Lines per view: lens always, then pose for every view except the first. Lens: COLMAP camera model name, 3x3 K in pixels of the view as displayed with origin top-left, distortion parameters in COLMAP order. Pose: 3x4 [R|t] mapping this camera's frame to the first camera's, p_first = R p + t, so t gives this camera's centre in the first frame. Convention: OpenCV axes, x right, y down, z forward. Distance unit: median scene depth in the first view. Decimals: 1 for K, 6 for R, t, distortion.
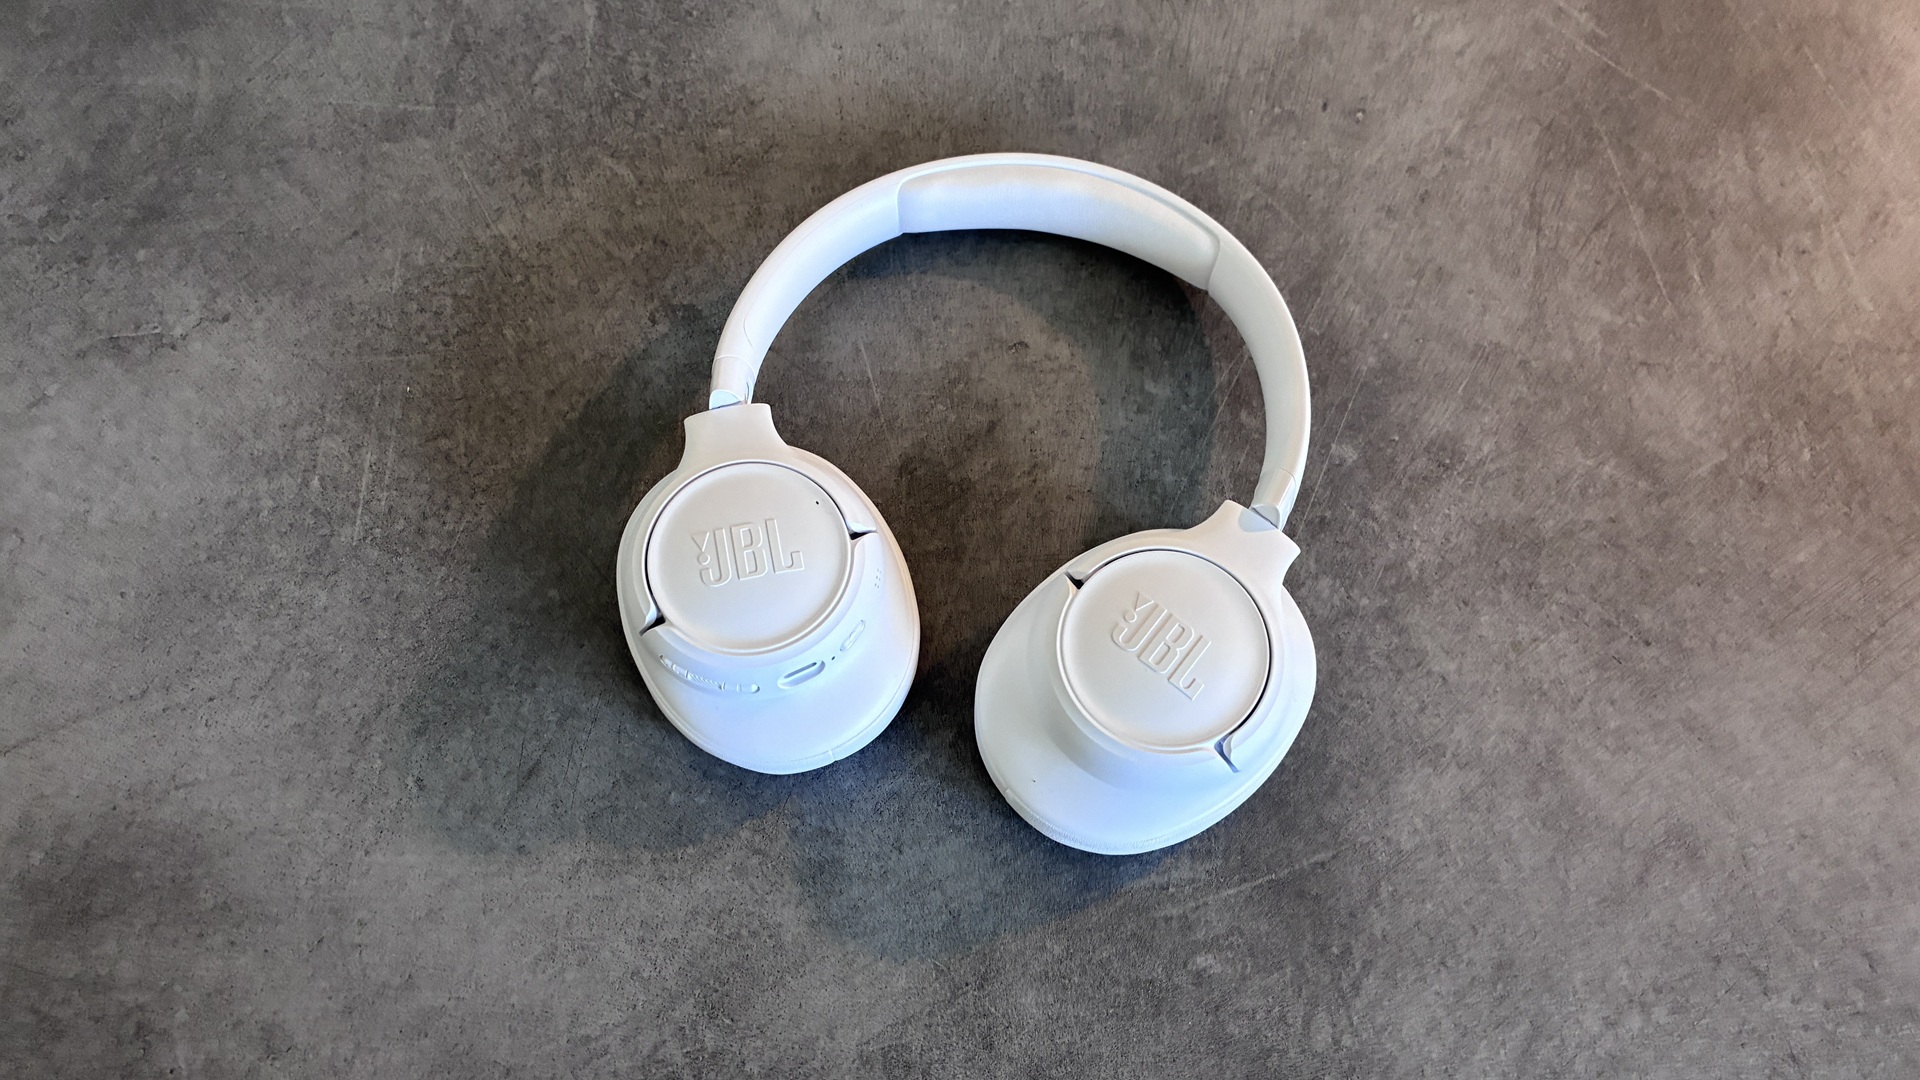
lens RADIAL K [[1514.5, 0, 962.8], [0, 1514.5, 539.9], [0, 0, 1]] dist [0.006404, -0.013025]
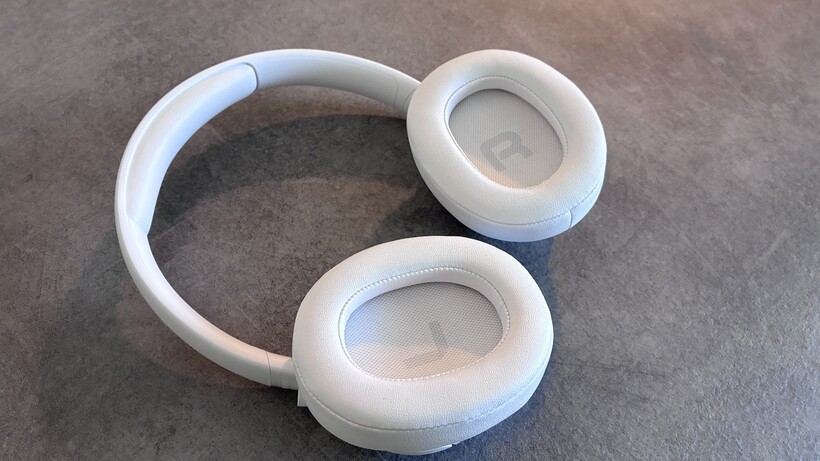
lens RADIAL K [[646.8, 0, 409.5], [0, 646.8, 227.6], [0, 0, 1]] dist [0.006404, -0.013025]
pose [[0.695026, -0.593566, 0.405731, -0.485099], [0.660516, 0.750032, -0.034217, -0.128595], [-0.284001, 0.291774, 0.913352, 0.416767]]
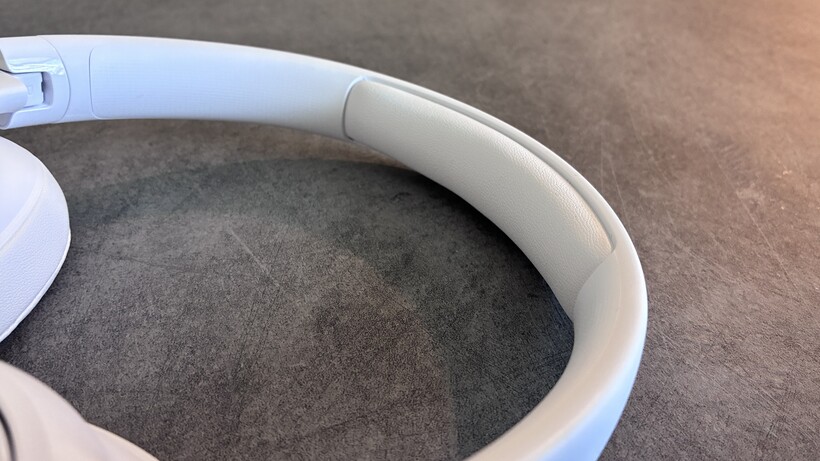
lens RADIAL K [[646.8, 0, 411.6], [0, 646.8, 232.3], [0, 0, 1]] dist [0.006404, -0.013025]
pose [[0.928912, -0.213659, 0.302443, -0.085702], [0.340178, 0.815040, -0.469029, 0.084537], [-0.146291, 0.538571, 0.829783, 0.694566]]
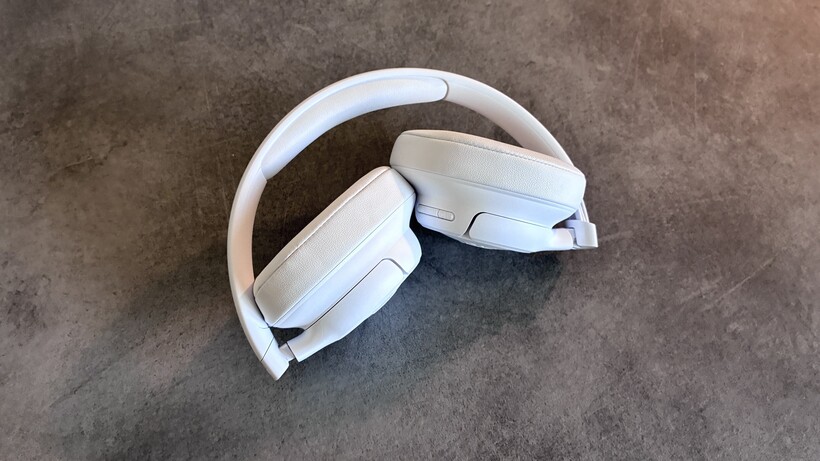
lens RADIAL K [[646.8, 0, 410.2], [0, 646.8, 234.4], [0, 0, 1]] dist [0.006404, -0.013025]
pose [[0.964900, -0.243993, 0.097135, -0.259824], [0.247014, 0.968801, -0.020209, 0.068963], [-0.089173, 0.043493, 0.995066, 0.181339]]
